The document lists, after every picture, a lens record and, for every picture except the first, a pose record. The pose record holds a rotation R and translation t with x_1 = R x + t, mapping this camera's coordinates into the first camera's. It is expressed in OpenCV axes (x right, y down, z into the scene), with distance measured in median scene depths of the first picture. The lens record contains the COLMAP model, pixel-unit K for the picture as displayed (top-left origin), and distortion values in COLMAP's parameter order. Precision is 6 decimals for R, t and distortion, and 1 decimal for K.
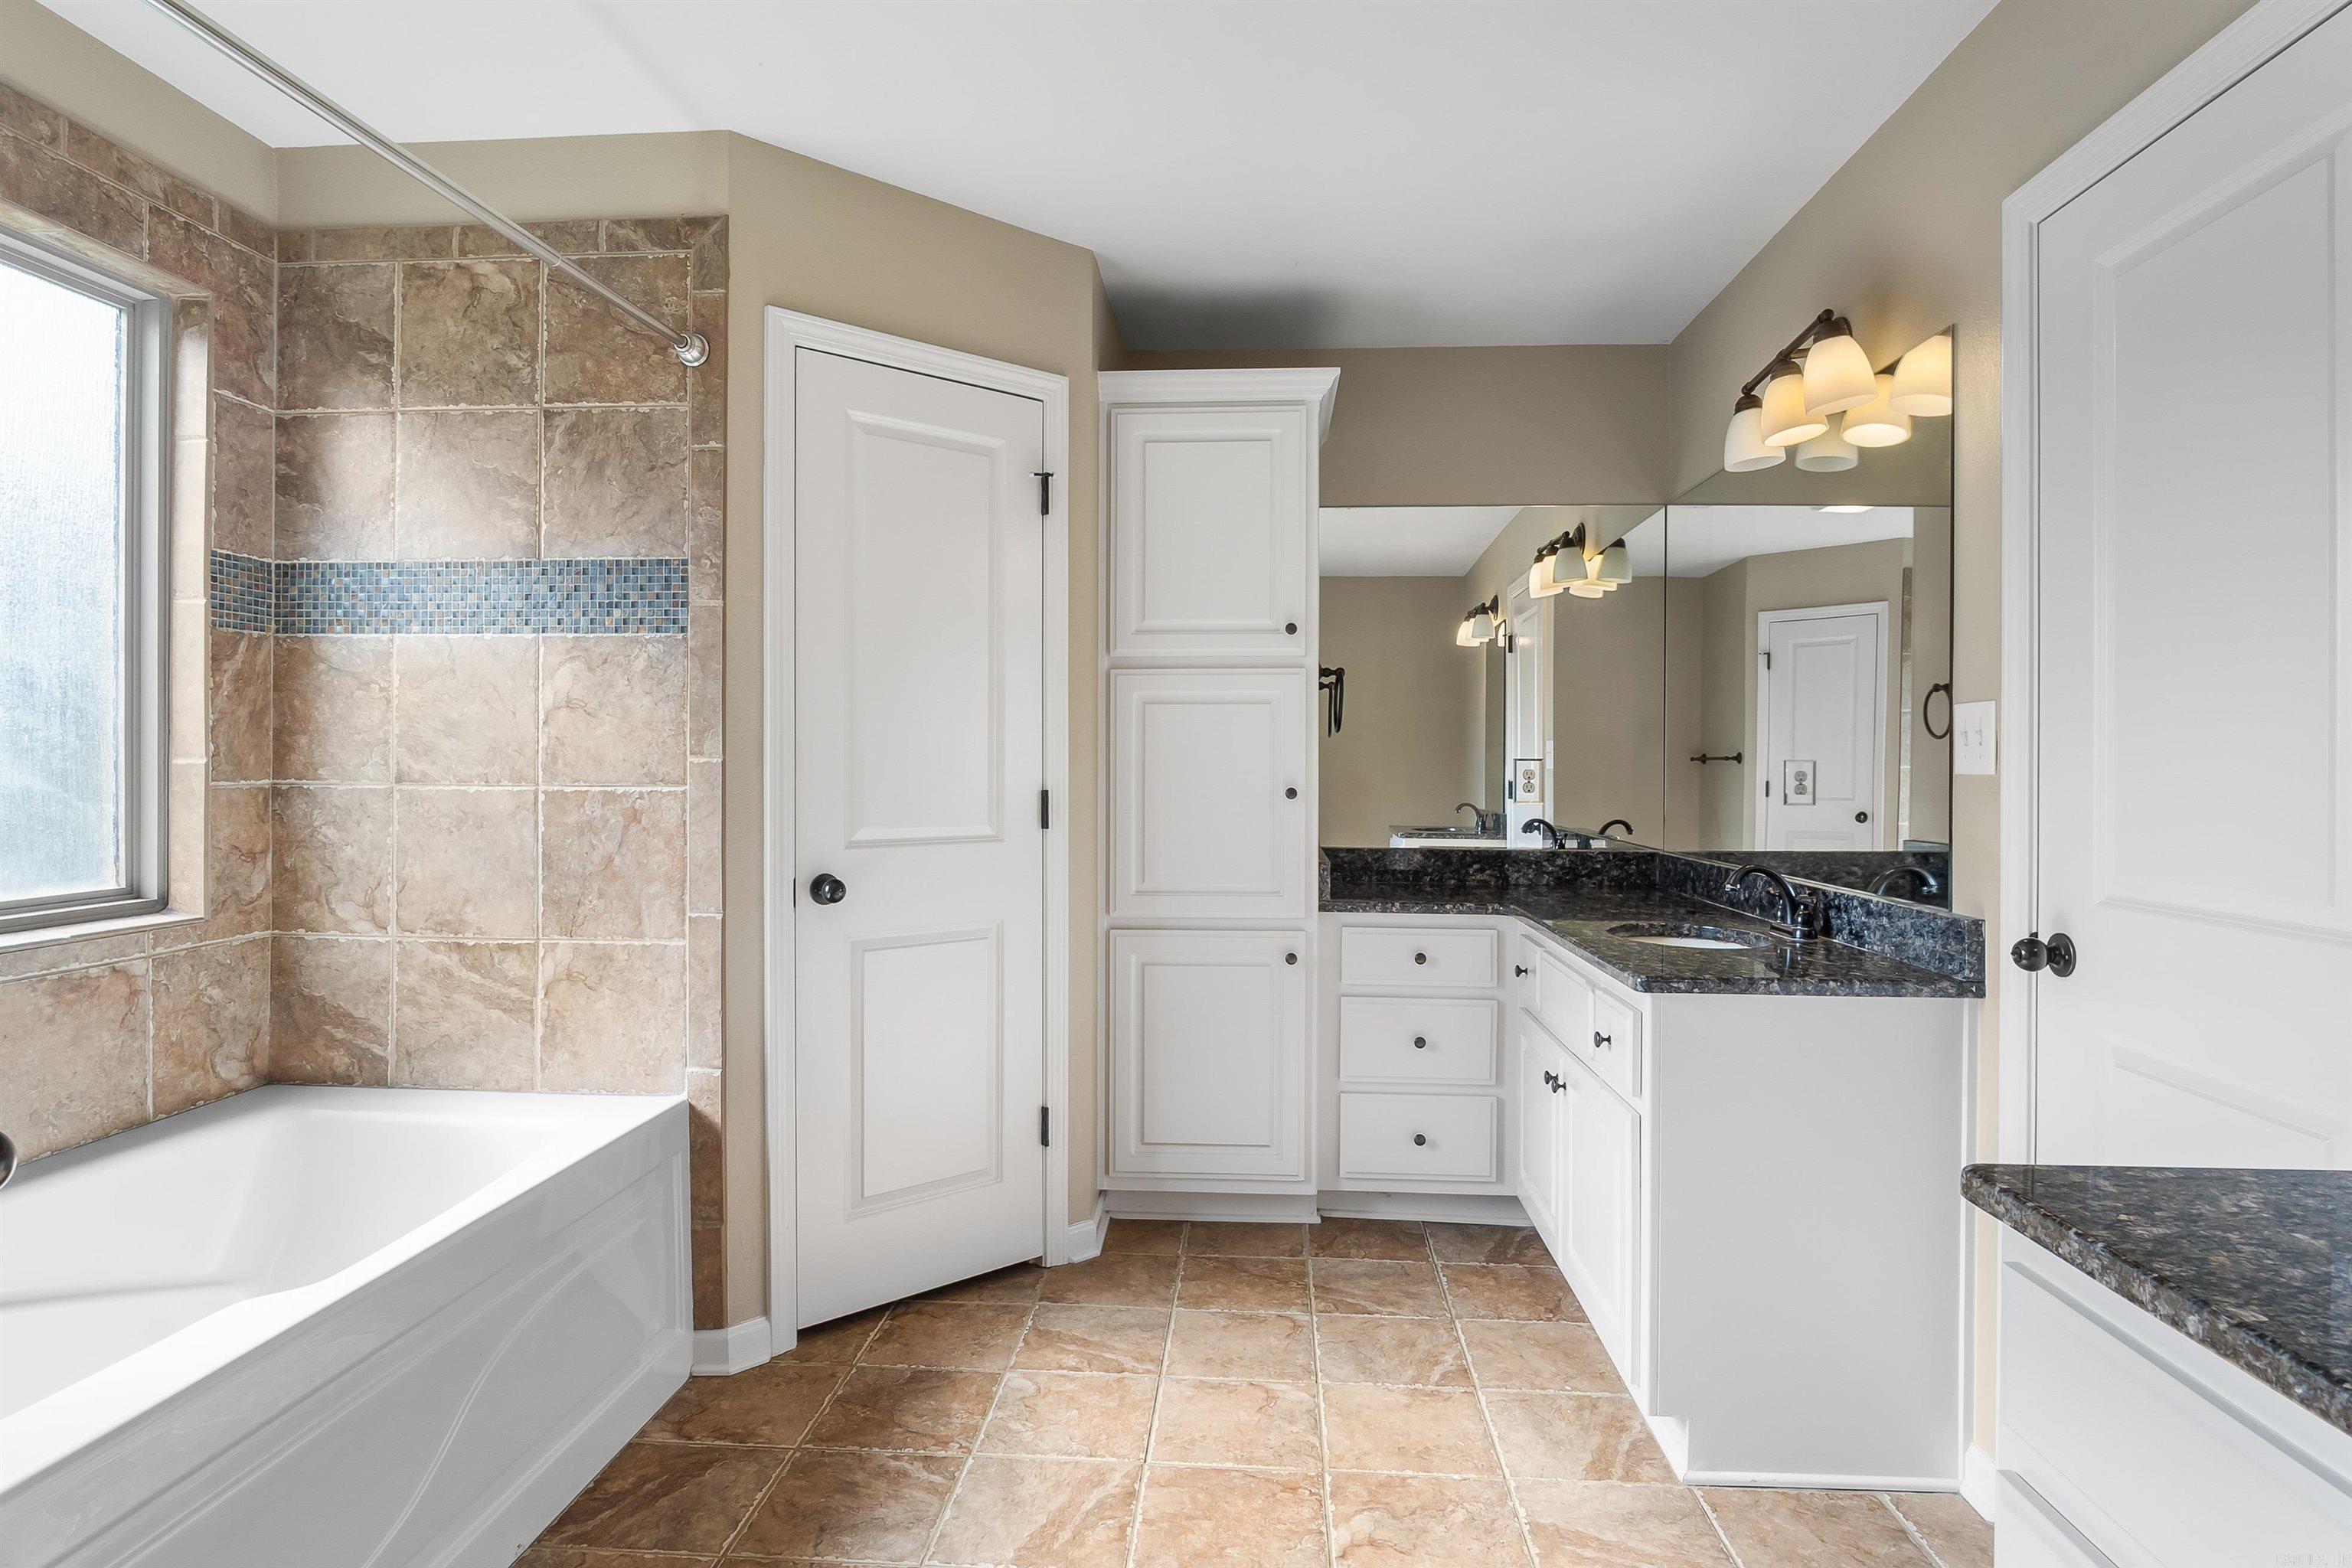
lens RADIAL K [[1255.5, 0, 1192.6], [0, 1255.5, 771.7], [0, 0, 1]] dist [-0.024441, 0.006646]
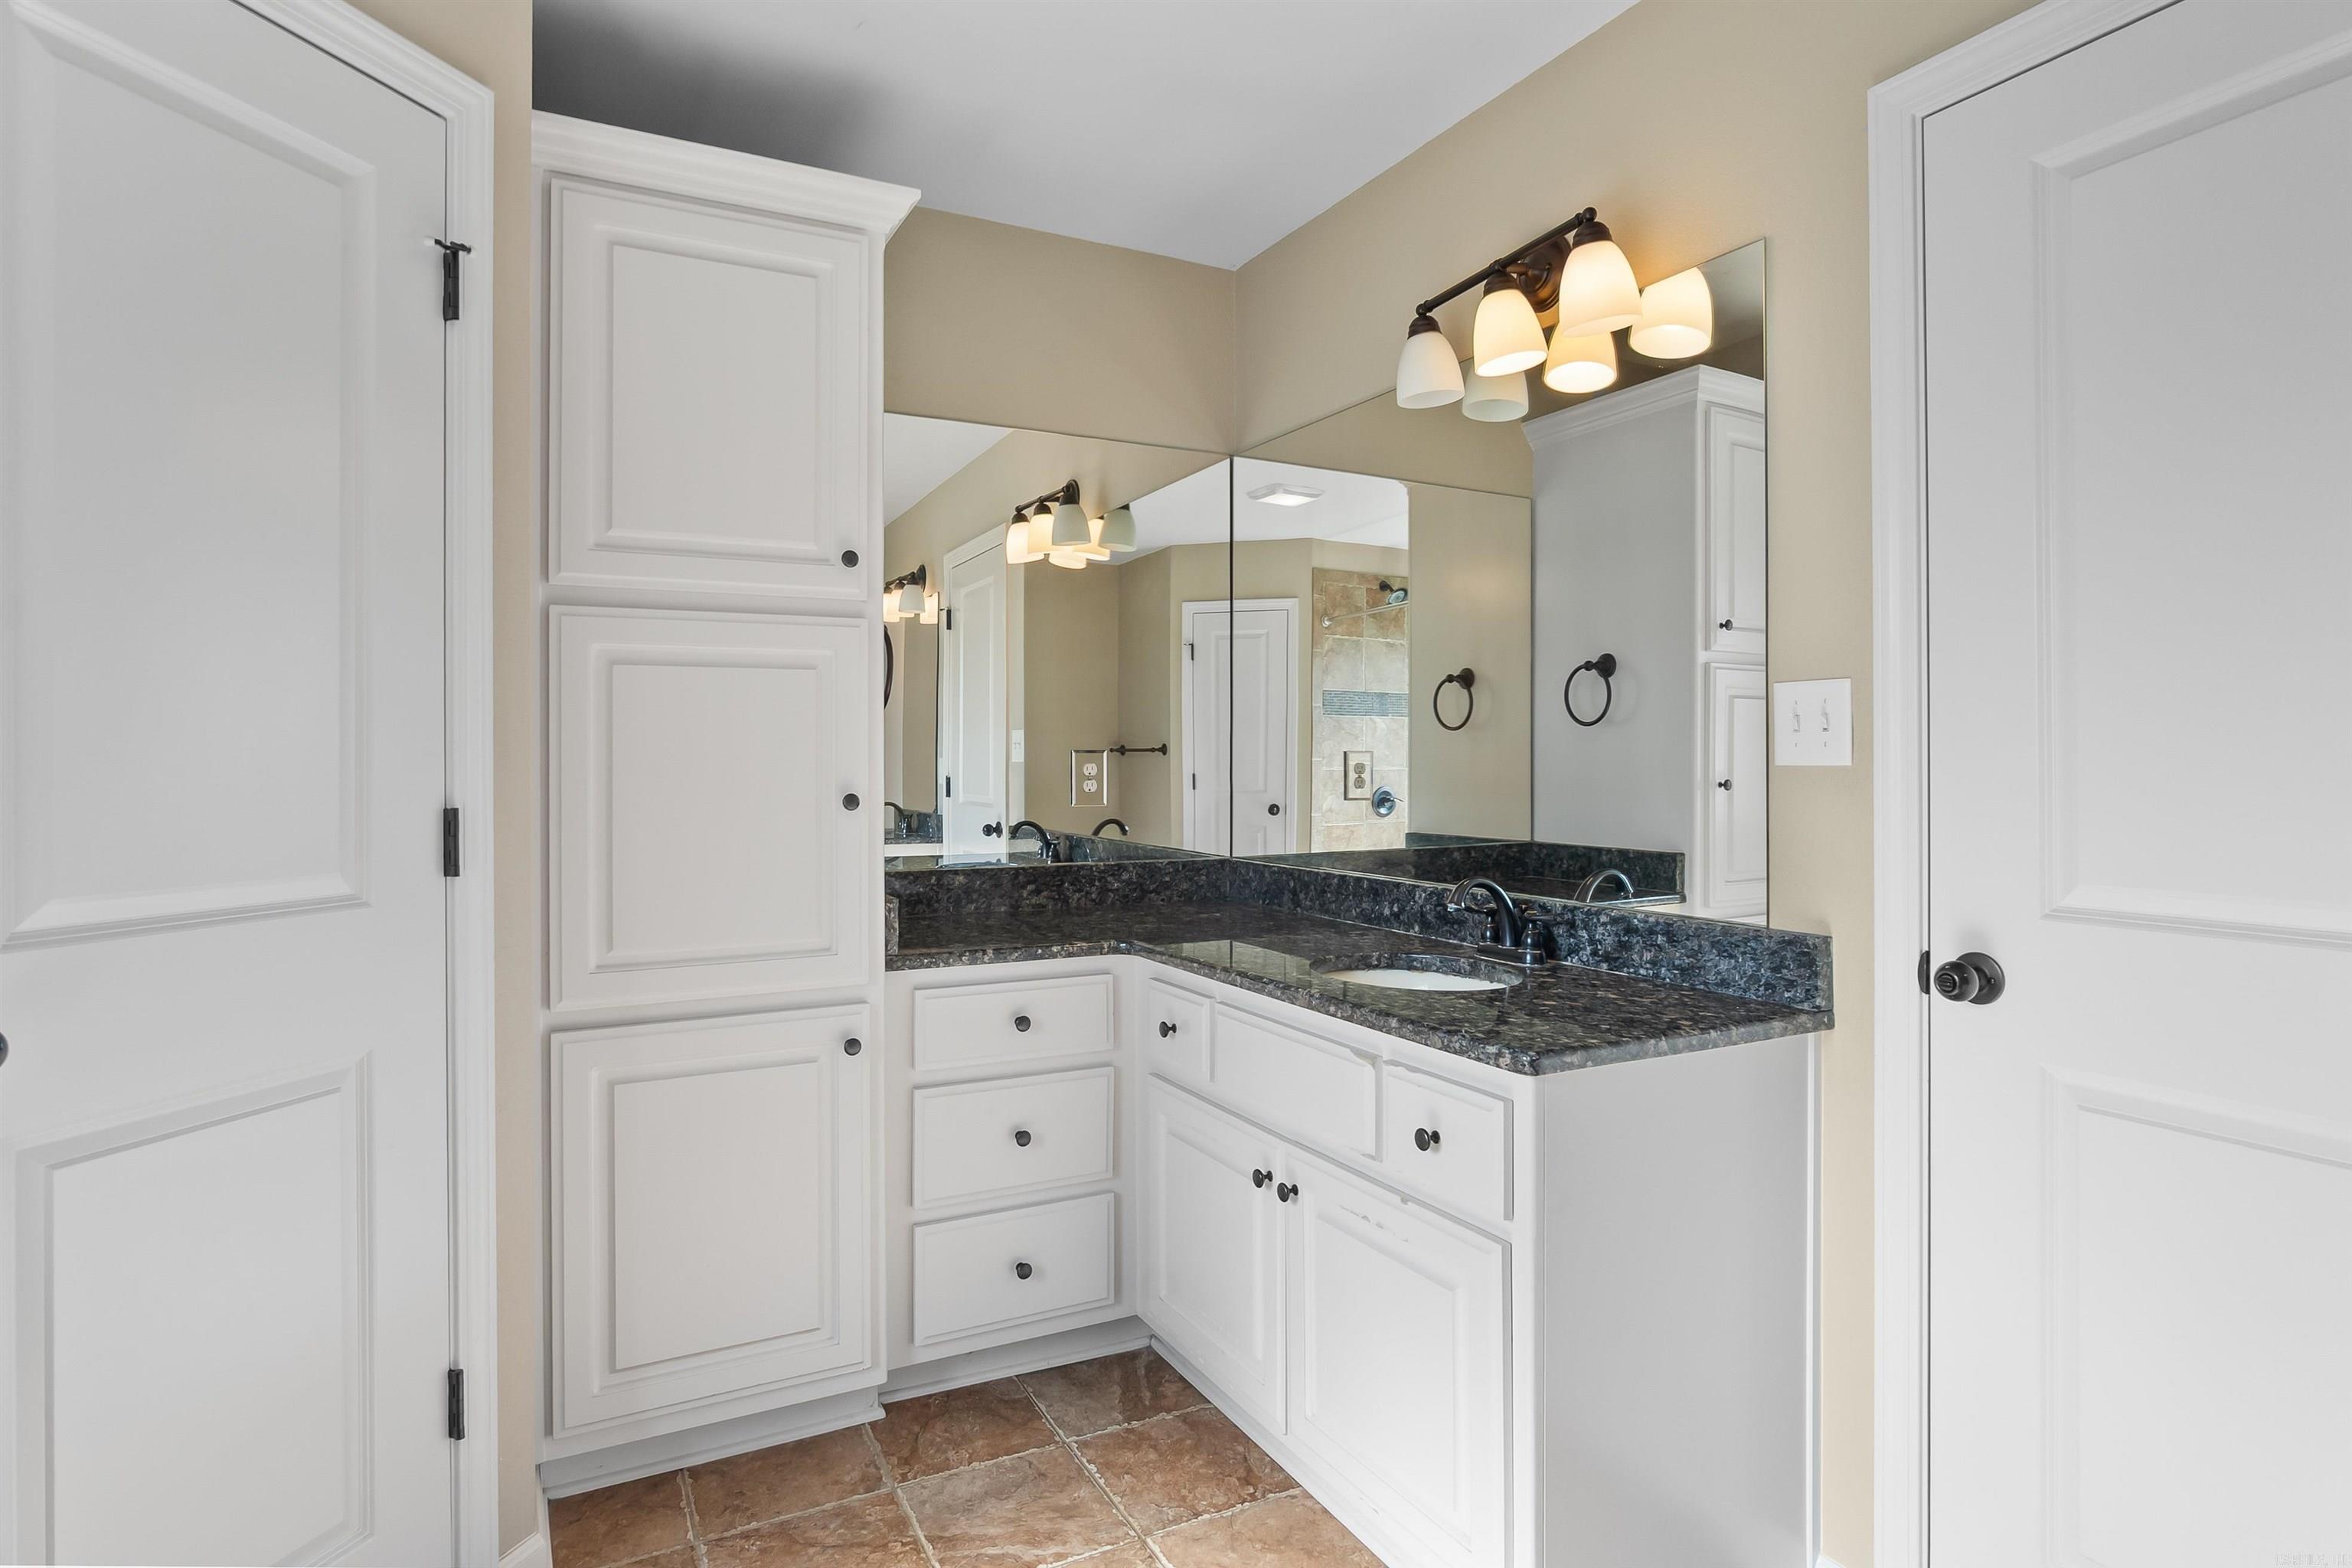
lens RADIAL K [[1246.7, 0, 1176.7], [0, 1246.7, 757.4], [0, 0, 1]] dist [-0.016520, 0.000874]
pose [[0.854492, -0.005369, 0.519436, -0.118688], [0.009079, 0.999948, -0.004599, -0.002045], [-0.519385, 0.008646, 0.854497, 0.329976]]
